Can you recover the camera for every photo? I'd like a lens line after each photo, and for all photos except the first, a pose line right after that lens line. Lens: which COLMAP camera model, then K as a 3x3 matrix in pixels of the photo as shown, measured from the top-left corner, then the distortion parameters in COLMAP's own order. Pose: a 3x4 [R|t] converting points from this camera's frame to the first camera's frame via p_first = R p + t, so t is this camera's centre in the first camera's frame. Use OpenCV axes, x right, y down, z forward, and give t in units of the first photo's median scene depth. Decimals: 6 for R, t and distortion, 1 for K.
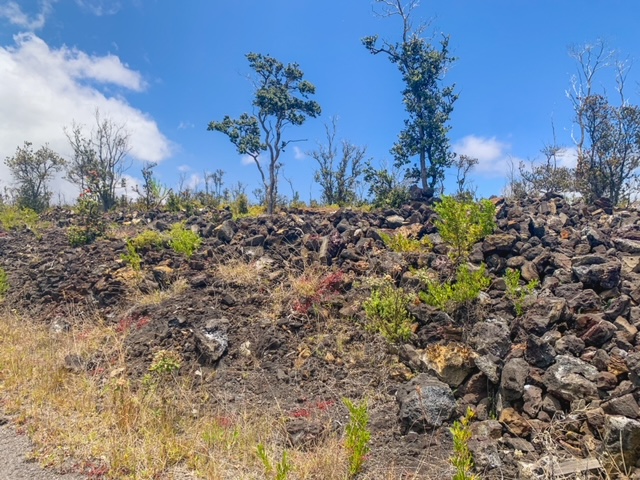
lens RADIAL K [[486.2, 0, 311.5], [0, 486.2, 242.8], [0, 0, 1]] dist [0.035792, -0.047862]
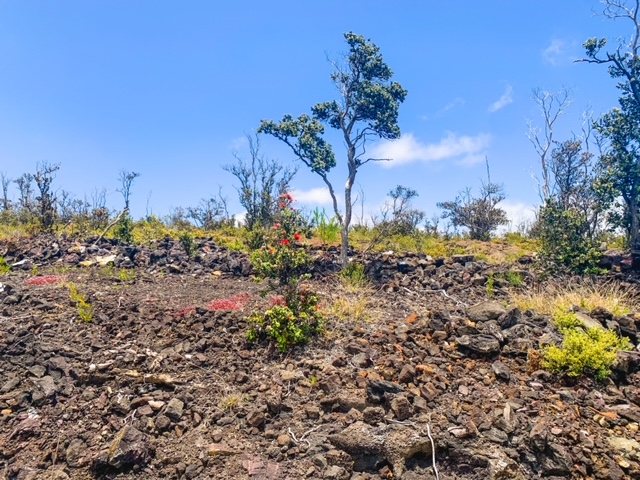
lens RADIAL K [[485.6, 0, 320.0], [0, 485.6, 240.0], [0, 0, 1]] dist [0.003027, 0.000118]
pose [[0.911958, 0.025669, 0.409479, -0.424434], [-0.009037, 0.999055, -0.042502, -0.053842], [-0.410183, 0.035060, 0.911329, 0.364501]]
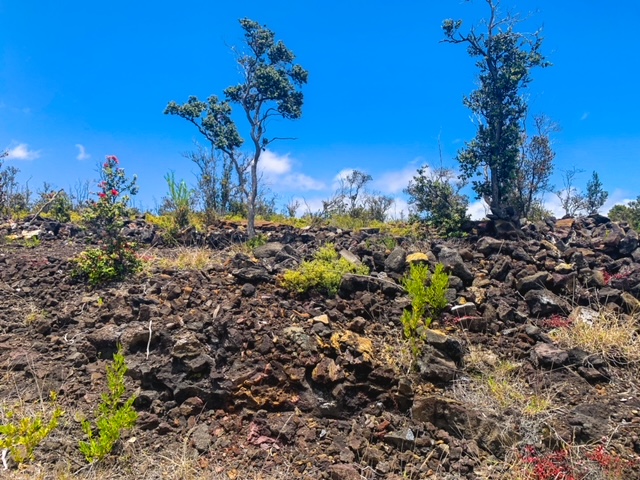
lens RADIAL K [[486.2, 0, 311.5], [0, 486.2, 242.8], [0, 0, 1]] dist [0.035792, -0.047862]
pose [[0.915836, 0.006830, 0.401494, -0.317966], [0.001647, 0.999783, -0.020766, -0.020029], [-0.401549, 0.019680, 0.915626, 0.249612]]
